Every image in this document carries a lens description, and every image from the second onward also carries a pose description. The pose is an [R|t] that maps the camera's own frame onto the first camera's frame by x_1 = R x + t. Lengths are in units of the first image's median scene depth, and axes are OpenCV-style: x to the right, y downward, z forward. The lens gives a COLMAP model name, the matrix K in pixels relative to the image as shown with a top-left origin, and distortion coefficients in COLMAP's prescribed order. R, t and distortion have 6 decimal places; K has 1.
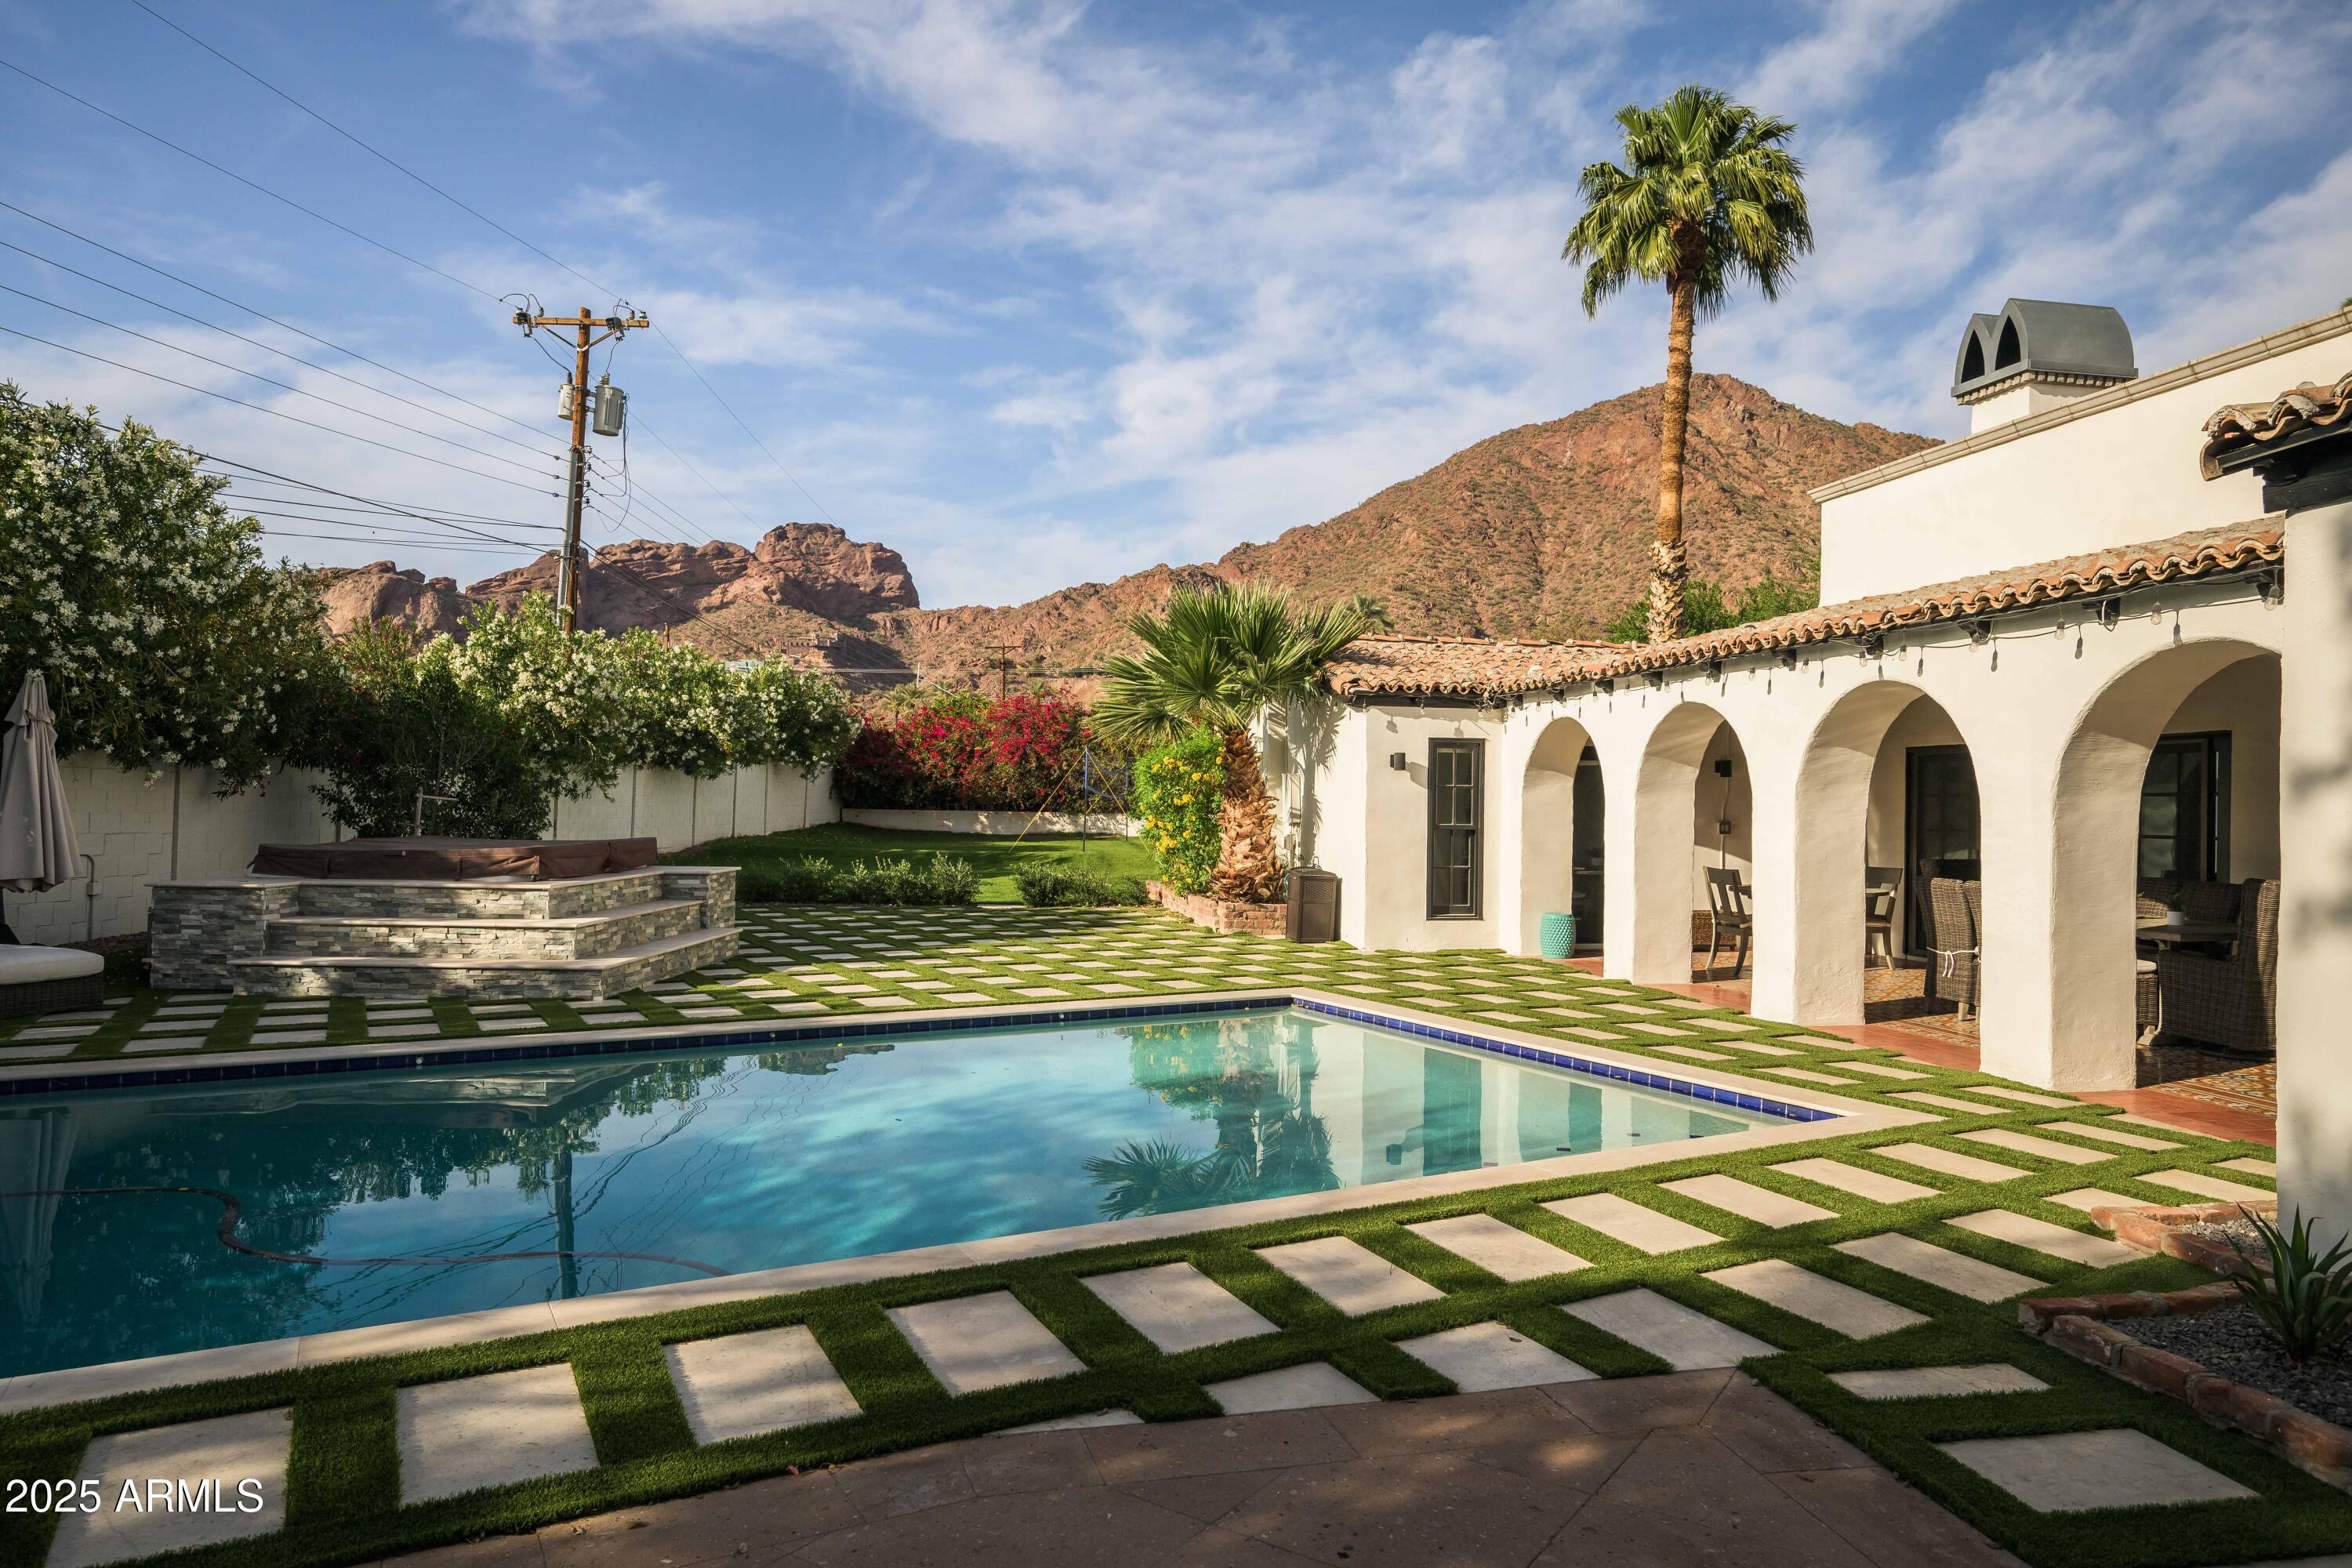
lens RADIAL K [[1404.0, 0, 1224.2], [0, 1404.0, 791.7], [0, 0, 1]] dist [0.015147, 0.001255]
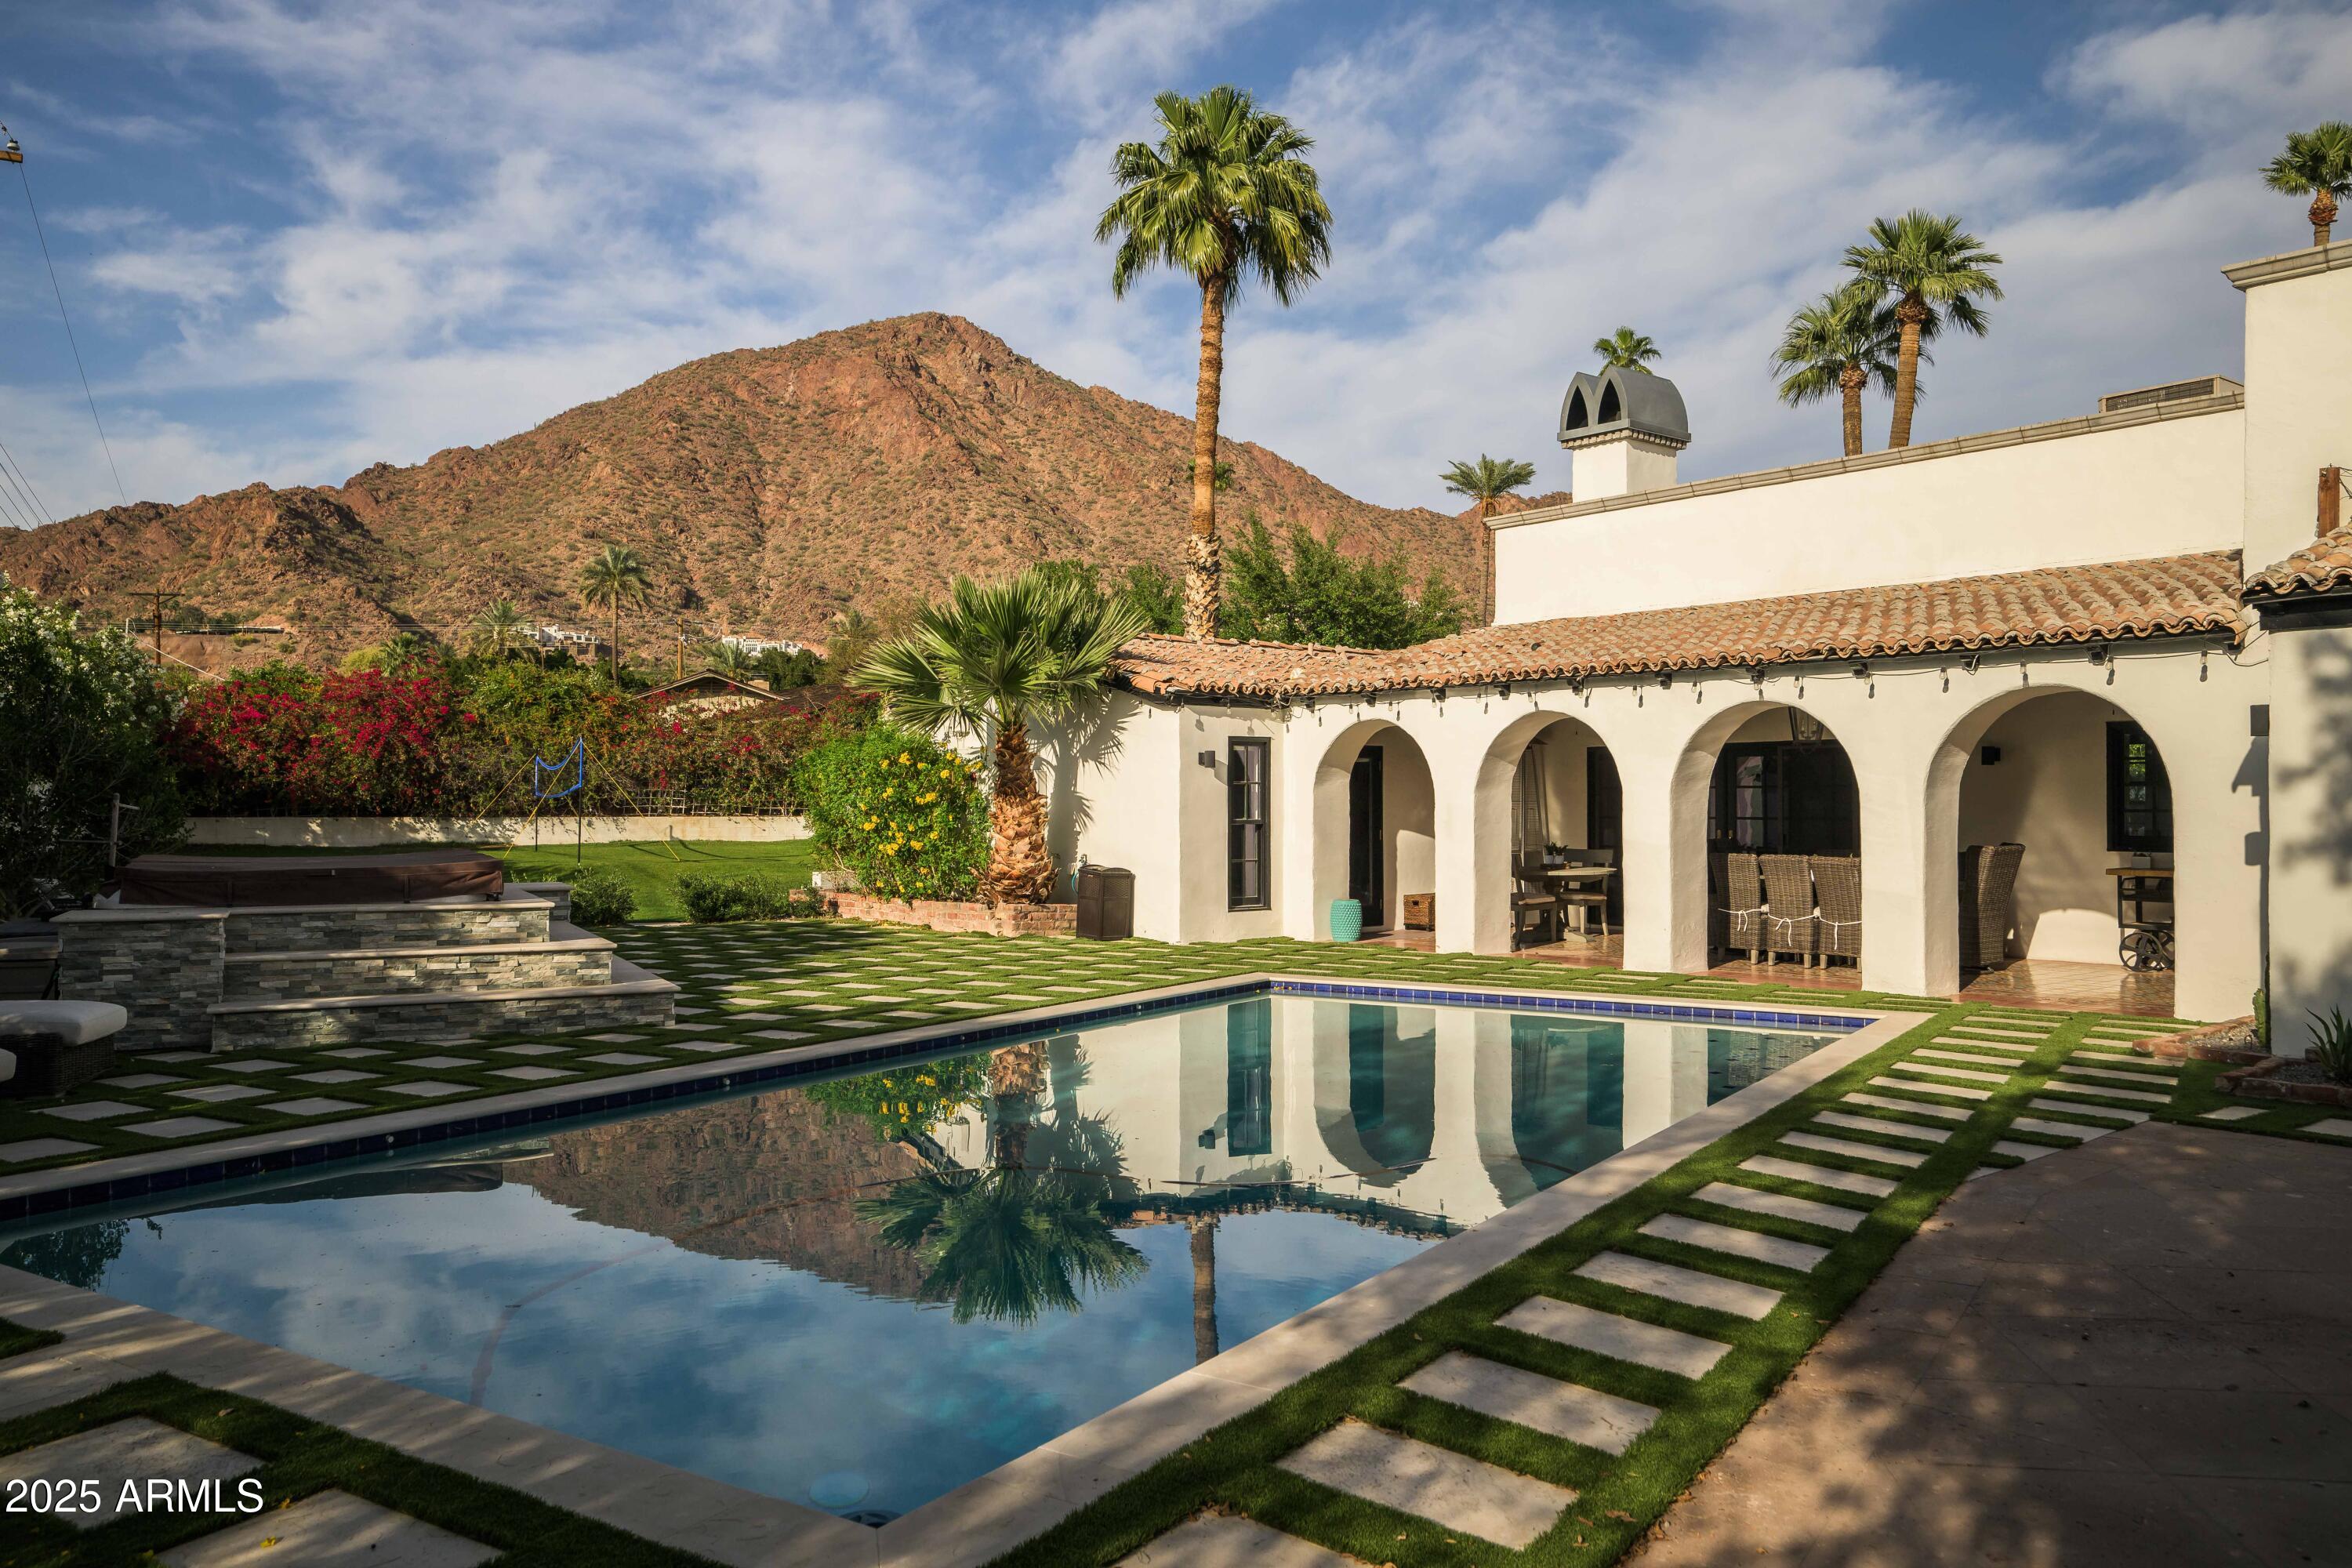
lens RADIAL K [[1650.5, 0, 1176.0], [0, 1650.5, 784.0], [0, 0, 1]] dist [-0.004618, -0.001543]
pose [[0.892956, -0.007705, 0.450078, -0.384418], [0.007864, 0.999968, 0.001515, -0.004599], [-0.450075, 0.002187, 0.892988, -0.063120]]
